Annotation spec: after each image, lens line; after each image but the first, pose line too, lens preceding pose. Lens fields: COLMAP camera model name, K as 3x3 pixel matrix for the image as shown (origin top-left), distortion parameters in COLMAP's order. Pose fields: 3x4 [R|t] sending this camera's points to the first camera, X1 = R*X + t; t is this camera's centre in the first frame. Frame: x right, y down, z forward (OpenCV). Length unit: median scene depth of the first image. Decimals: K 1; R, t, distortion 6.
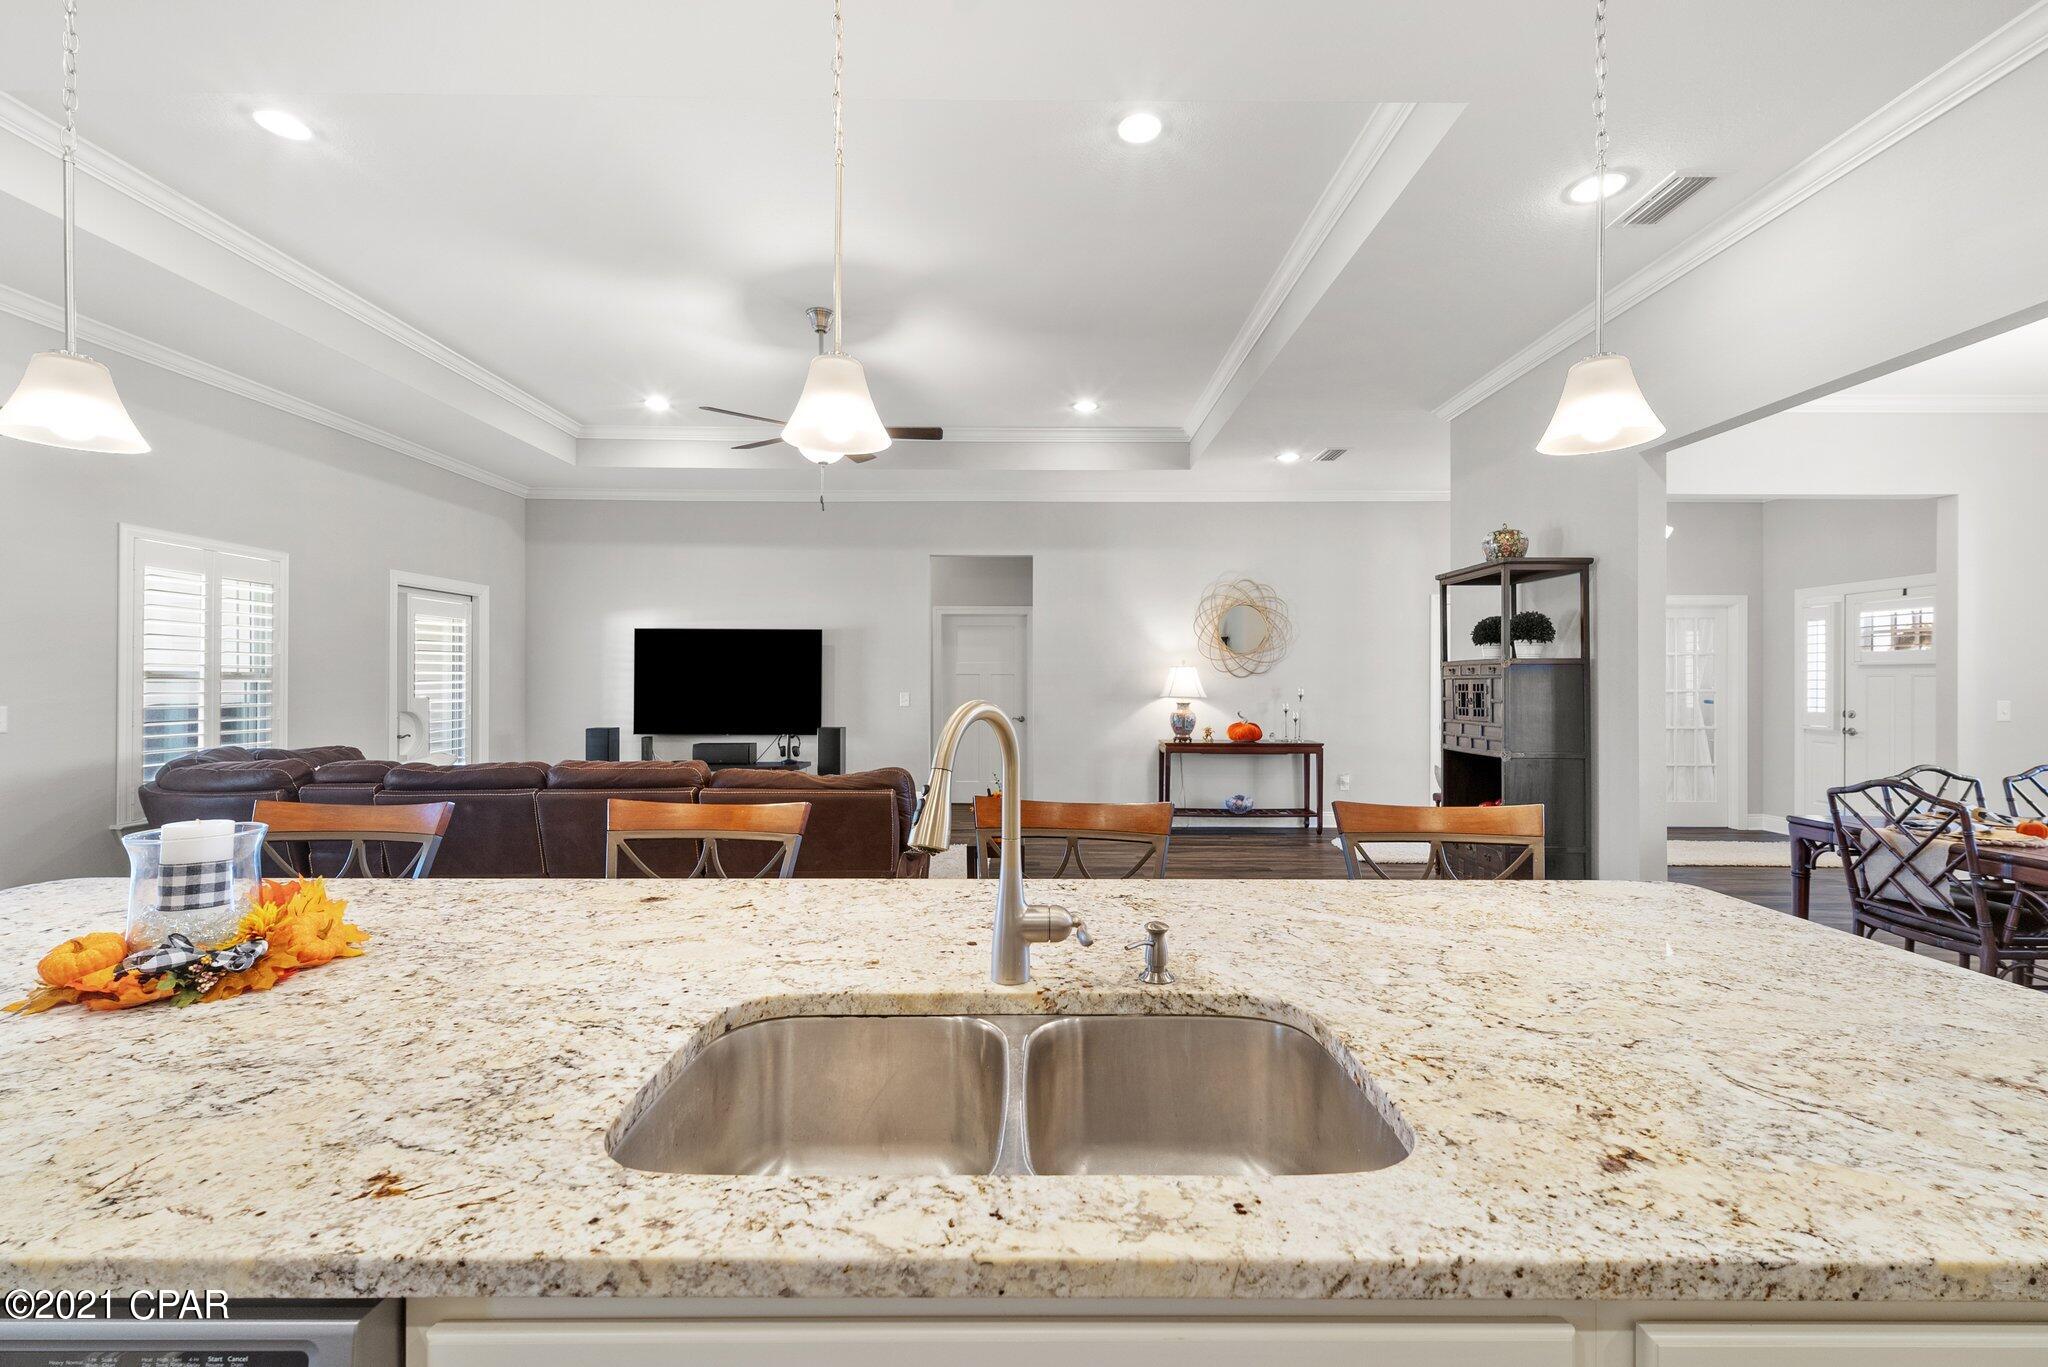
lens RADIAL K [[830.8, 0, 1030.8], [0, 830.8, 682.5], [0, 0, 1]] dist [0.015008, -0.005982]
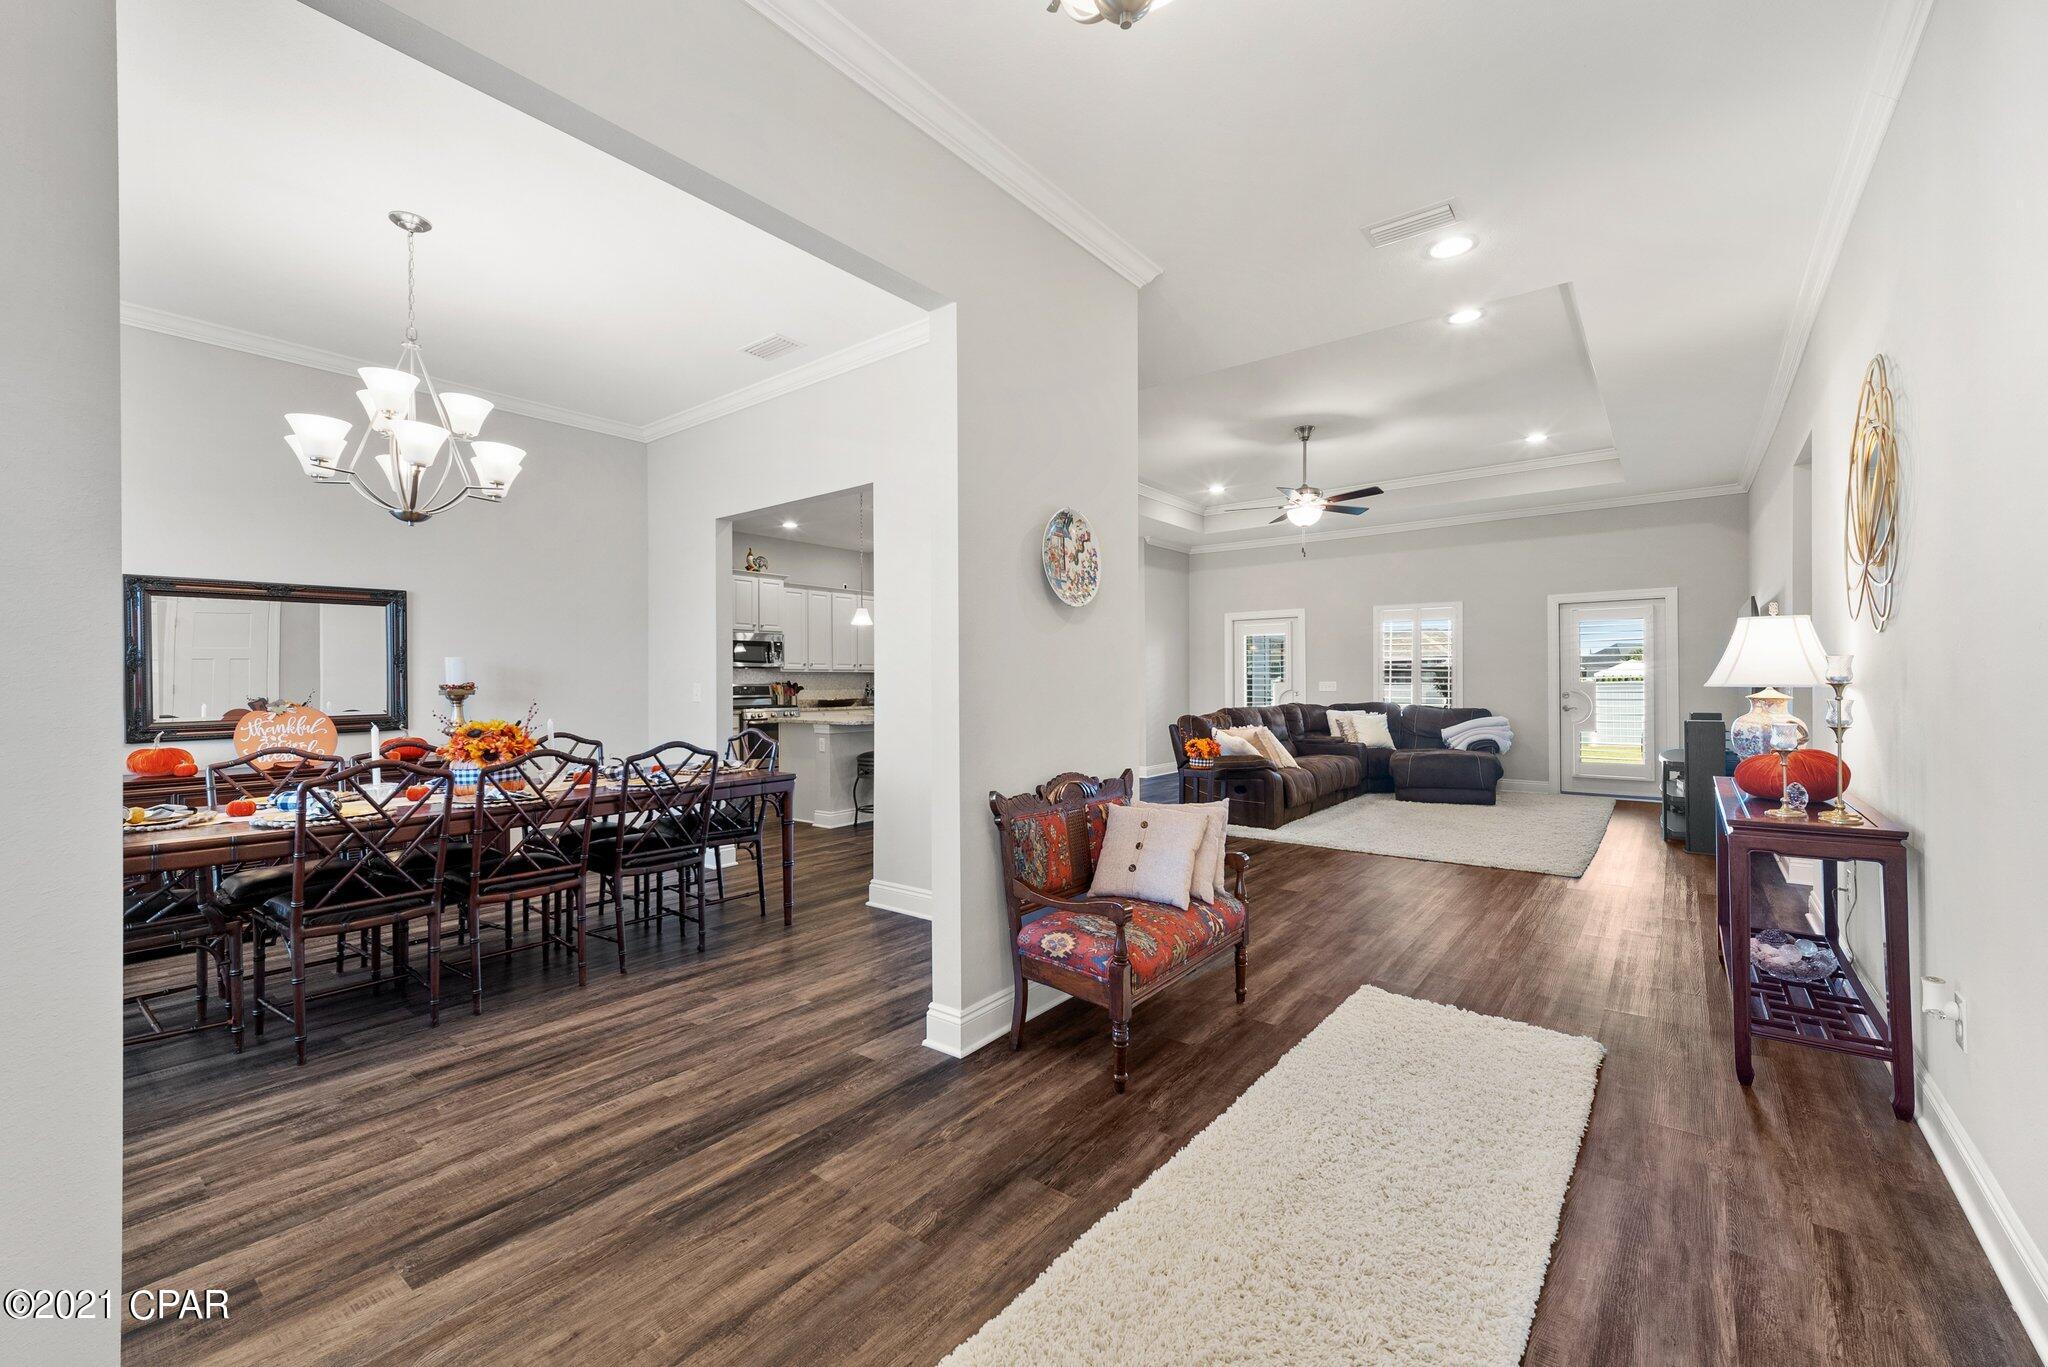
lens RADIAL K [[830.8, 0, 1030.8], [0, 830.8, 682.5], [0, 0, 1]] dist [0.015008, -0.005982]
pose [[-0.617315, 0.002353, -0.786713, 0.821639], [0.004301, 0.999991, -0.000384, 0.014579], [0.786705, -0.003620, -0.617319, 1.008398]]
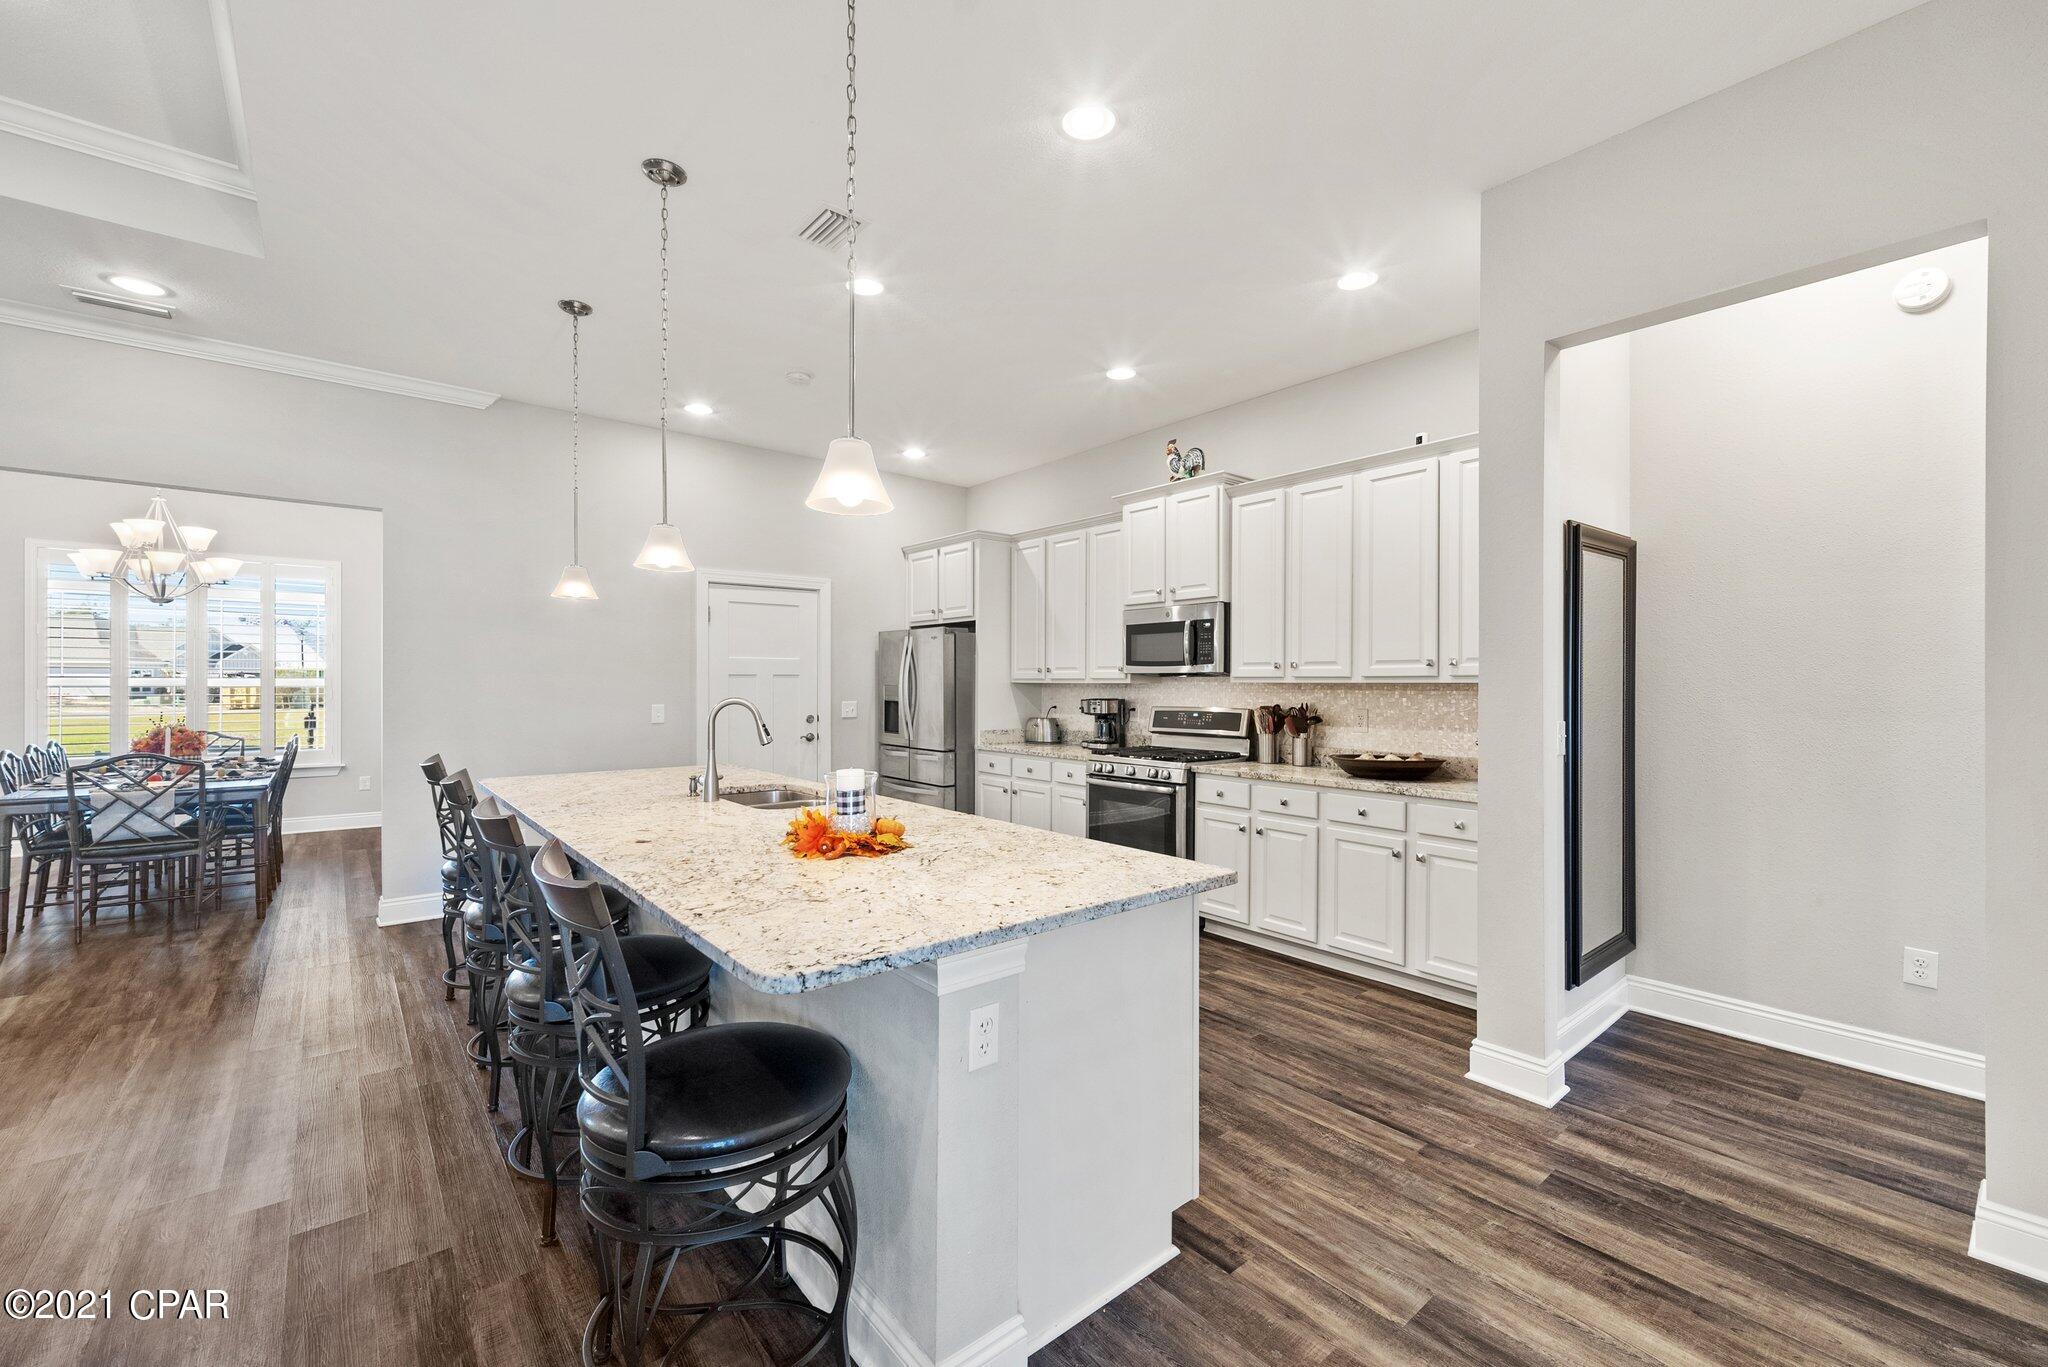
lens RADIAL K [[830.8, 0, 1030.8], [0, 830.8, 682.5], [0, 0, 1]] dist [0.015008, -0.005982]
pose [[-0.637182, -0.003165, 0.770707, -0.458423], [-0.004874, 0.999988, 0.000078, -0.005970], [-0.770698, -0.003707, -0.637190, 0.320066]]
